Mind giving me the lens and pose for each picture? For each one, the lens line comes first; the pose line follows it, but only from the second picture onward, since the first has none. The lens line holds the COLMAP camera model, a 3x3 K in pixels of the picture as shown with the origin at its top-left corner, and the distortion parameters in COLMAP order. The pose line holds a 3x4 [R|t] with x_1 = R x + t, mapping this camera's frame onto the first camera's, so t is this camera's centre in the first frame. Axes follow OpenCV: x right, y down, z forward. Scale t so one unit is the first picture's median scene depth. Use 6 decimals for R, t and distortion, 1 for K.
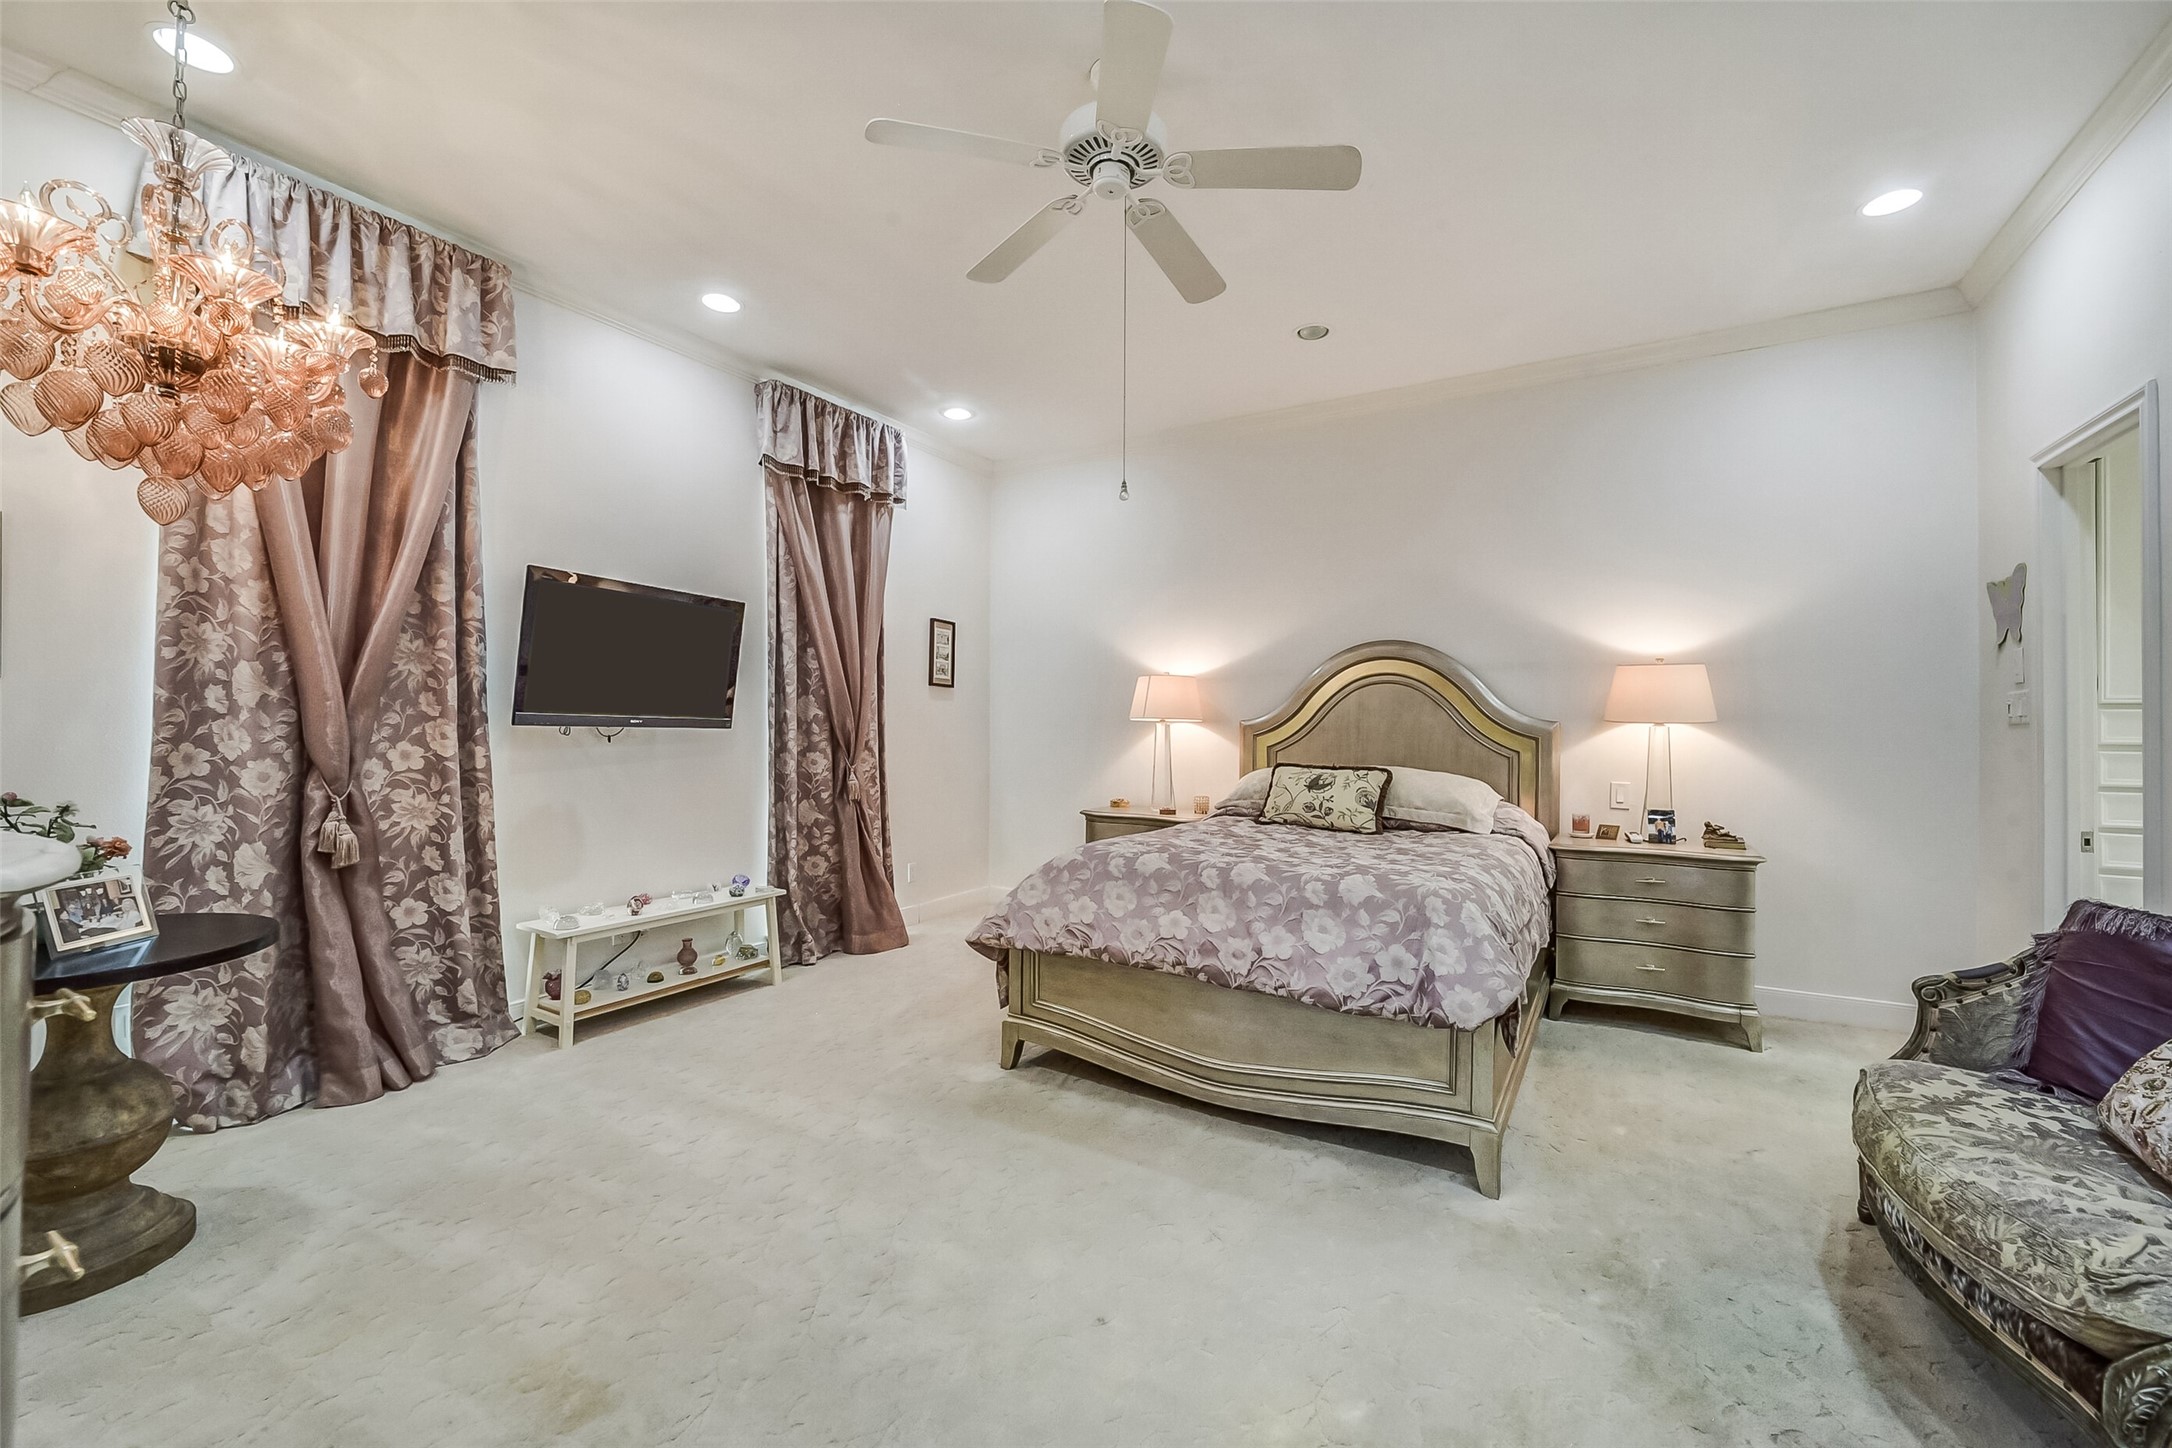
lens RADIAL K [[855.9, 0, 1093.4], [0, 855.9, 729.6], [0, 0, 1]] dist [-0.034512, 0.008673]
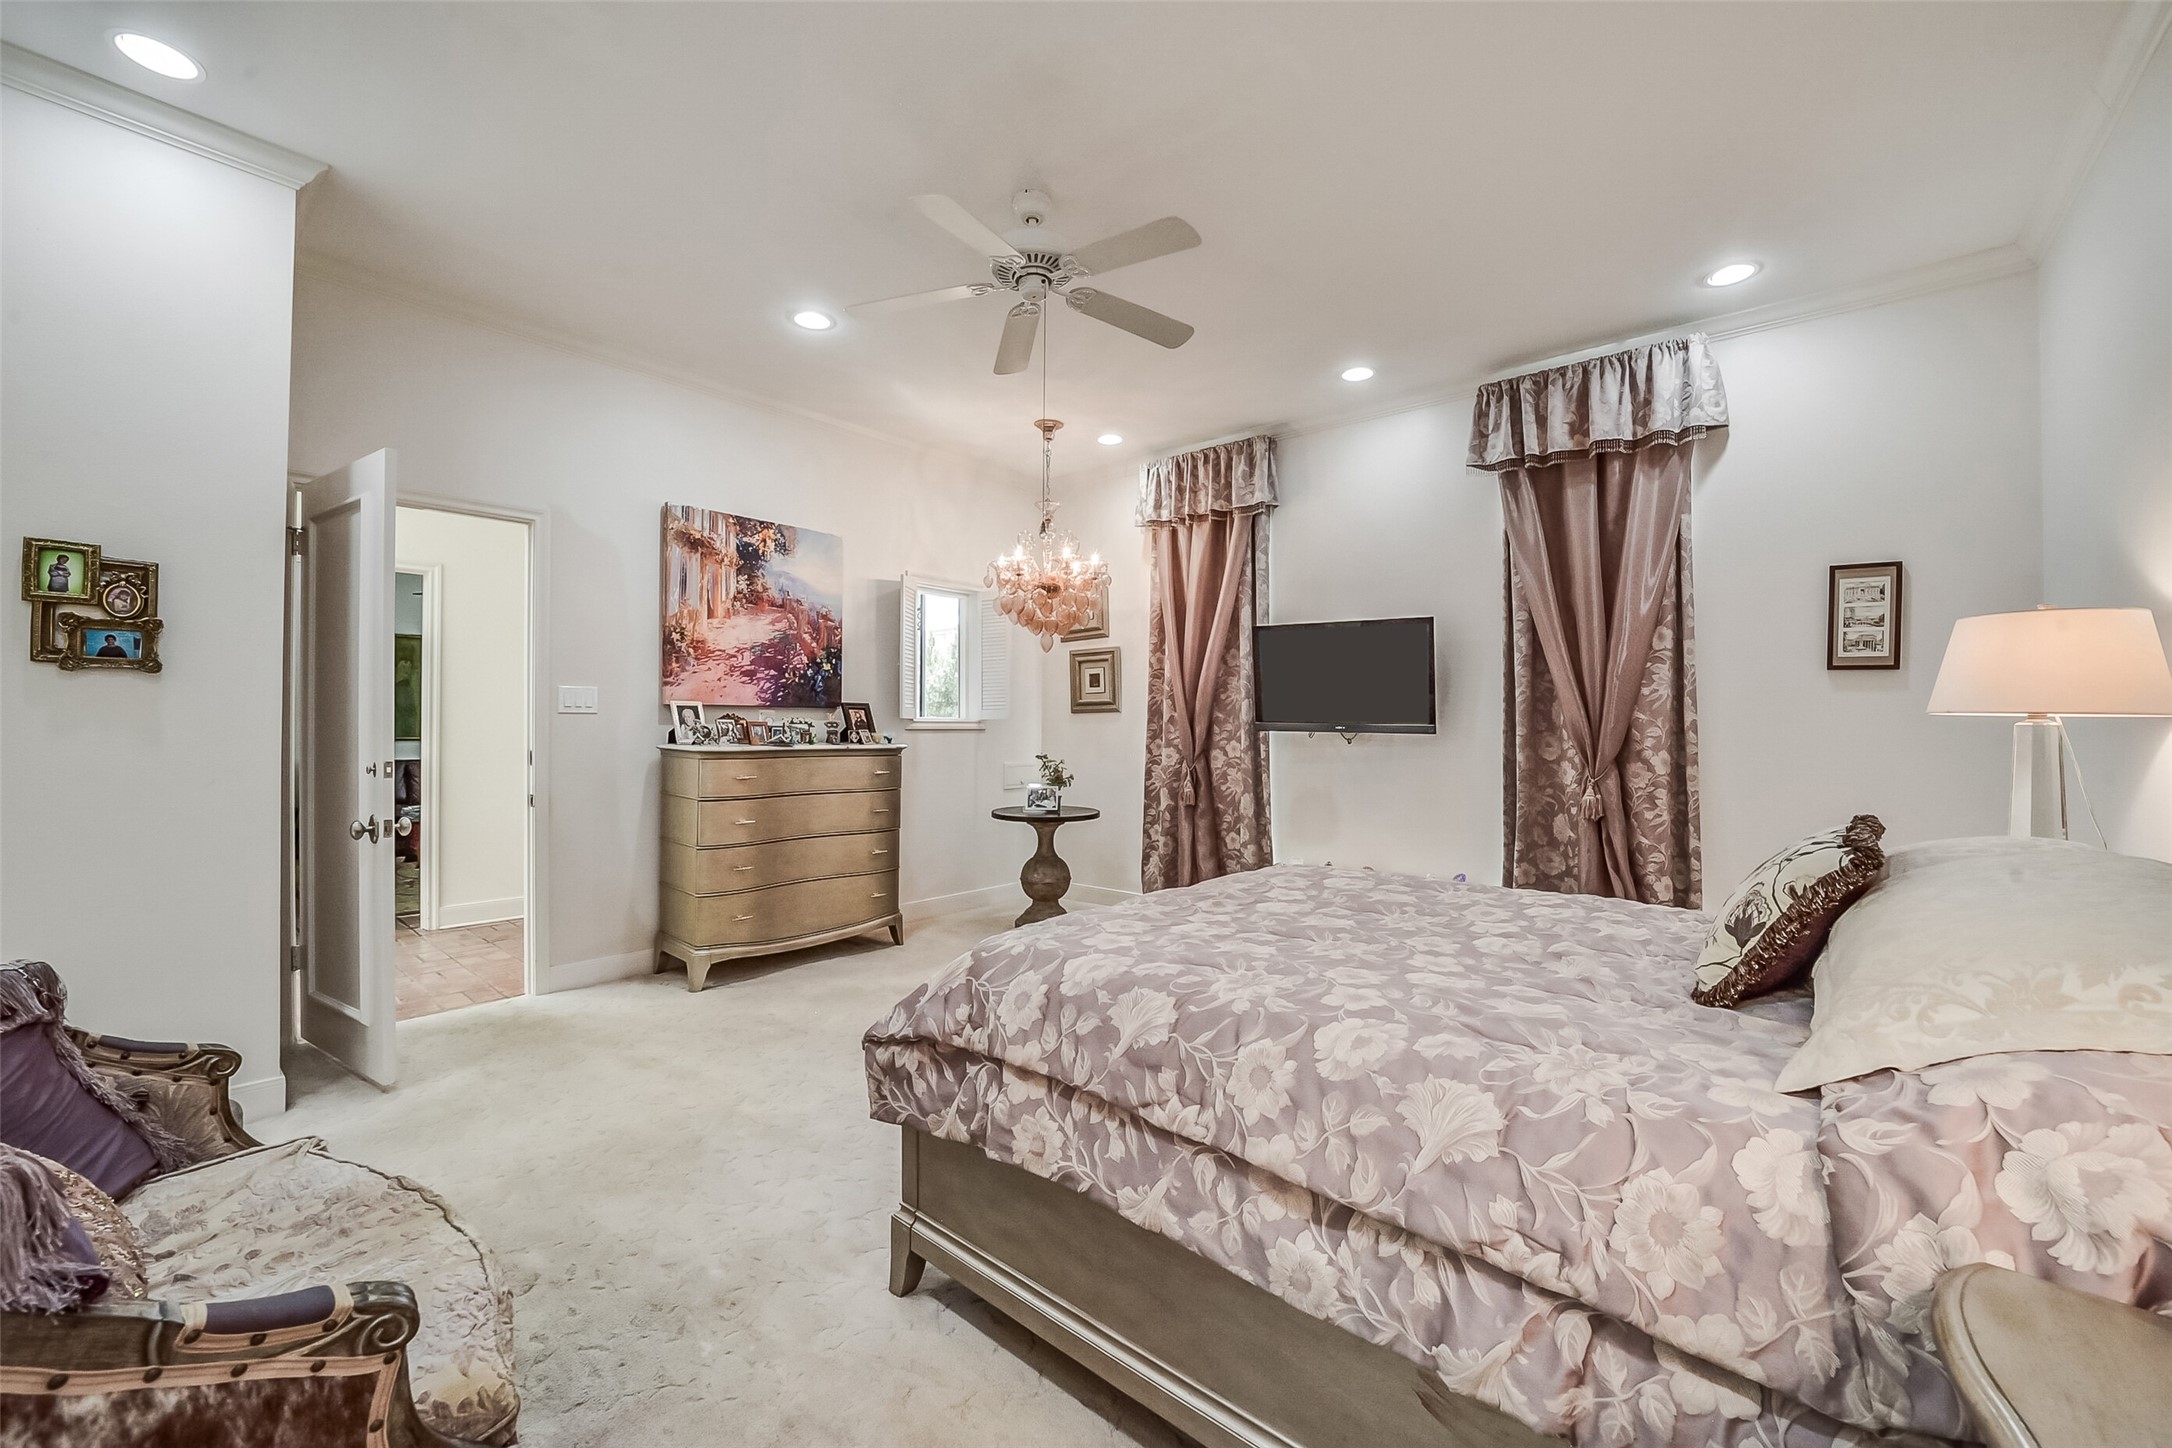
lens RADIAL K [[855.9, 0, 1093.4], [0, 855.9, 729.6], [0, 0, 1]] dist [-0.034512, 0.008673]
pose [[-0.139356, 0.004122, -0.990234, 0.657612], [-0.000564, 0.999991, 0.004242, -0.010484], [0.990242, 0.001149, -0.139353, 0.668004]]
